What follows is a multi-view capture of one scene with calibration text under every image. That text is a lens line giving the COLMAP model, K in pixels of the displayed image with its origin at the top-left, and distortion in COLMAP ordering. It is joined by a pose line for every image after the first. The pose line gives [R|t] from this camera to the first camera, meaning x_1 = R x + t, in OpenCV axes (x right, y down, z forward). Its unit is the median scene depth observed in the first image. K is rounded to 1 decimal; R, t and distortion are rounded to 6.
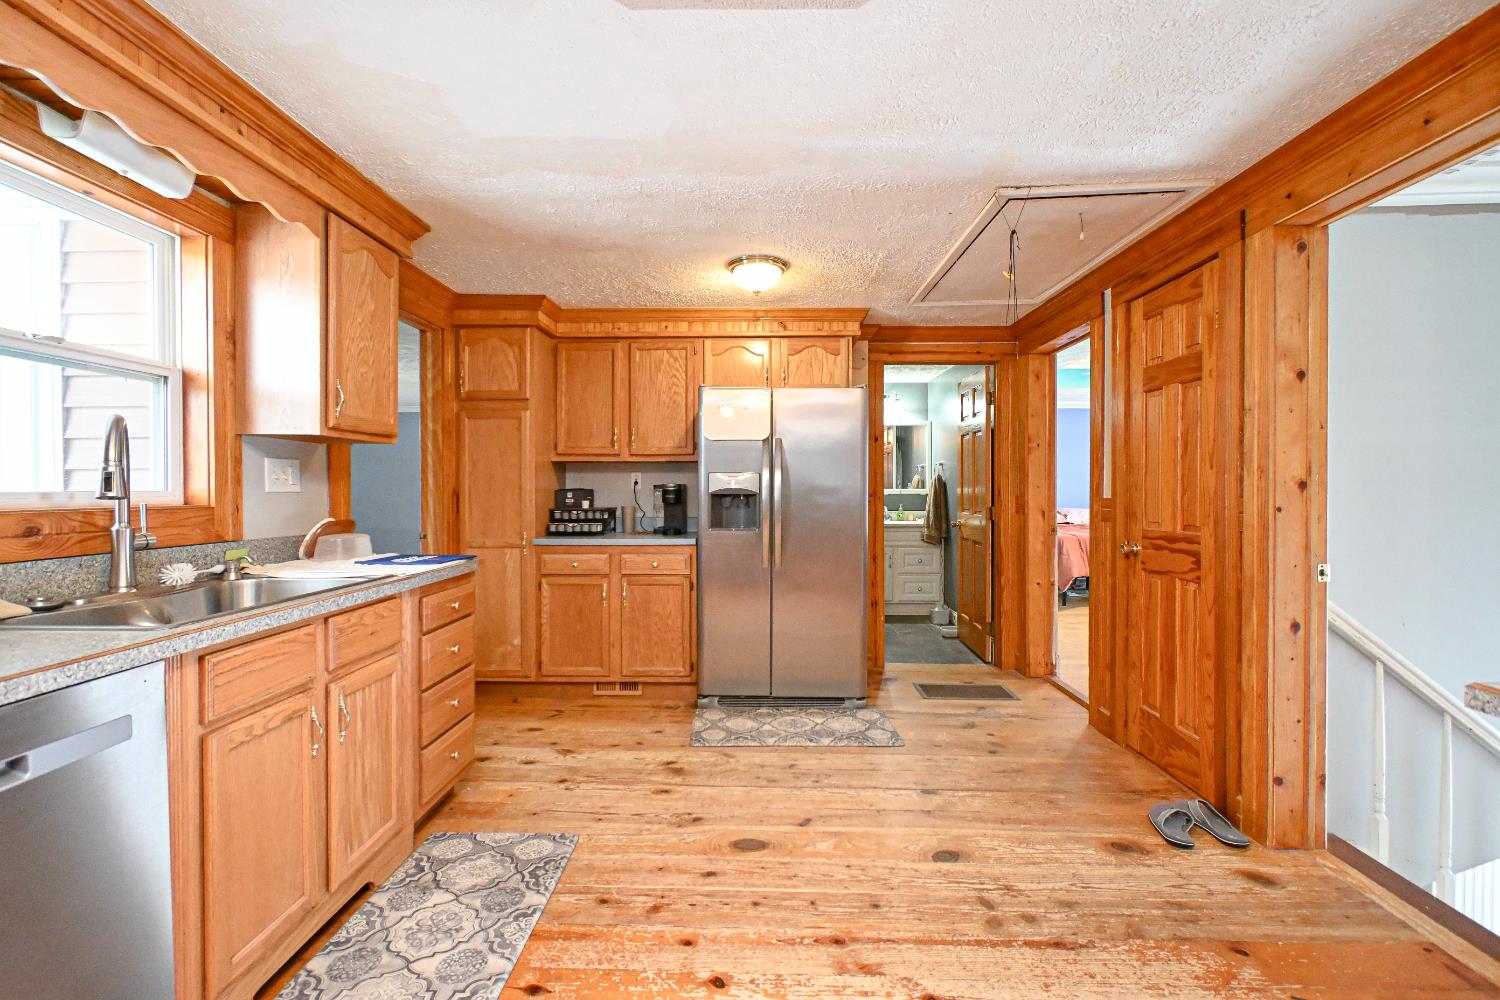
lens RADIAL K [[661.6, 0, 743.6], [0, 661.6, 492.5], [0, 0, 1]] dist [0.002268, -0.000655]
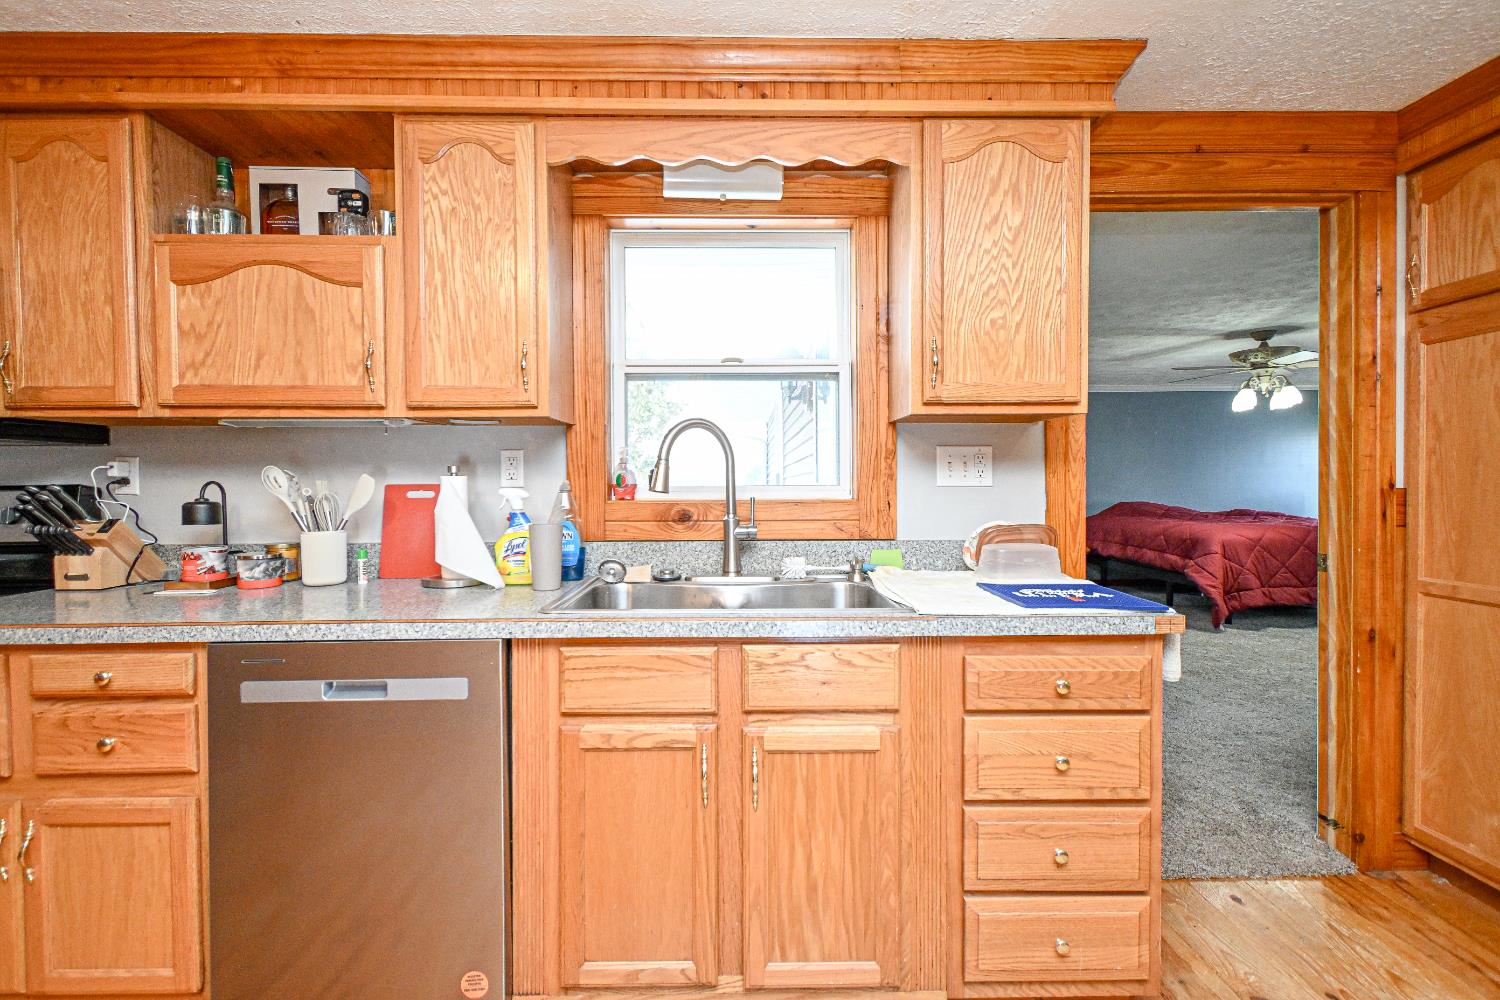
lens RADIAL K [[661.6, 0, 743.6], [0, 661.6, 492.5], [0, 0, 1]] dist [0.002268, -0.000655]
pose [[0.041334, 0.013065, -0.999060, 0.084623], [-0.001576, 0.999914, 0.013011, -0.002416], [0.999144, 0.001037, 0.041351, 0.478593]]
